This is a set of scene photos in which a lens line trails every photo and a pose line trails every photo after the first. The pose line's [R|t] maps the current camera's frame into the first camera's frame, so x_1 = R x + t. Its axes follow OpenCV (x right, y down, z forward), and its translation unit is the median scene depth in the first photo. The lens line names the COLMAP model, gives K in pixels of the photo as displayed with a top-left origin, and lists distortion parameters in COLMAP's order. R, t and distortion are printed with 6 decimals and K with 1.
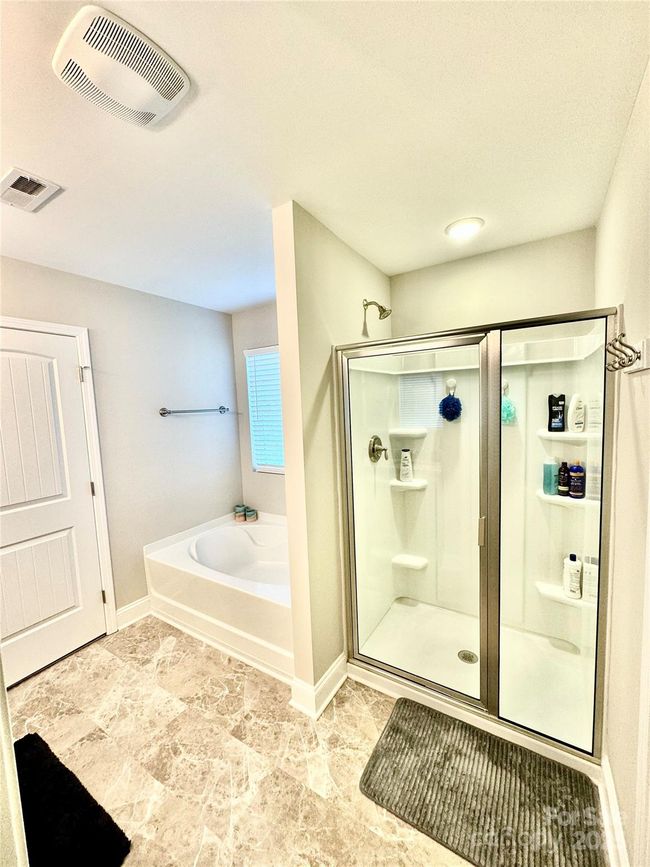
lens RADIAL K [[344.9, 0, 328.6], [0, 344.9, 433.0], [0, 0, 1]] dist [-0.002069, -0.000295]
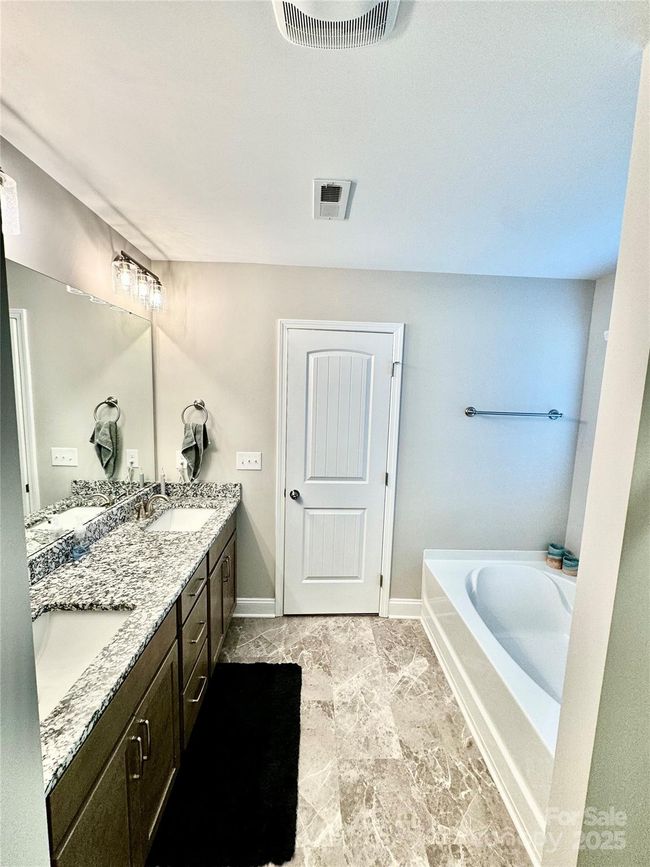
lens RADIAL K [[344.9, 0, 328.6], [0, 344.9, 433.0], [0, 0, 1]] dist [-0.002069, -0.000295]
pose [[0.554120, 0.155057, -0.817868, 0.055573], [-0.125166, 0.986849, 0.102291, -0.062819], [0.822973, 0.045688, 0.566240, 0.258444]]
